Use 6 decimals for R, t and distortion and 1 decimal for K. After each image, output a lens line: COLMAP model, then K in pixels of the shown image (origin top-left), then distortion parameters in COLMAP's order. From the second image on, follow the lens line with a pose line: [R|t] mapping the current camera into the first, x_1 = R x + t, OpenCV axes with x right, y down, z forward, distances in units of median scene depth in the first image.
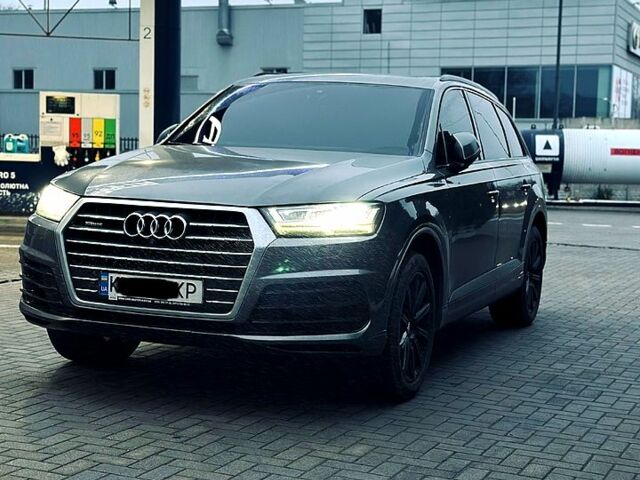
lens RADIAL K [[1191.7, 0, 318.8], [0, 1191.7, 242.8], [0, 0, 1]] dist [0.145815, 0.000000]
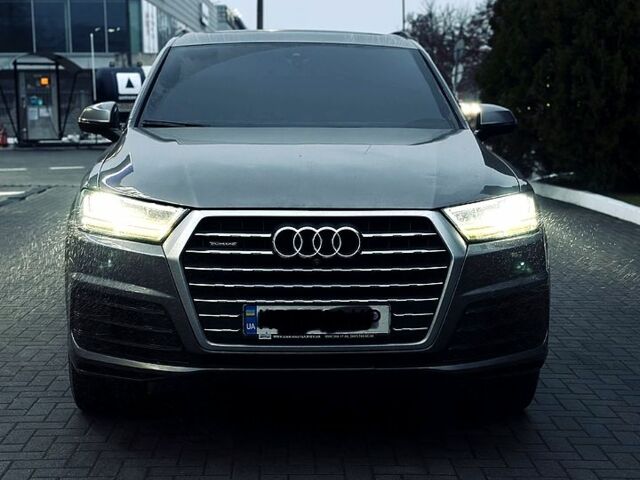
lens RADIAL K [[1191.7, 0, 320.3], [0, 1191.7, 237.7], [0, 0, 1]] dist [0.145815, 0.000000]
pose [[0.917251, -0.086845, 0.388727, -0.435149], [0.066863, 0.995664, 0.064668, -0.066552], [-0.392658, -0.033325, 0.919081, 0.268034]]
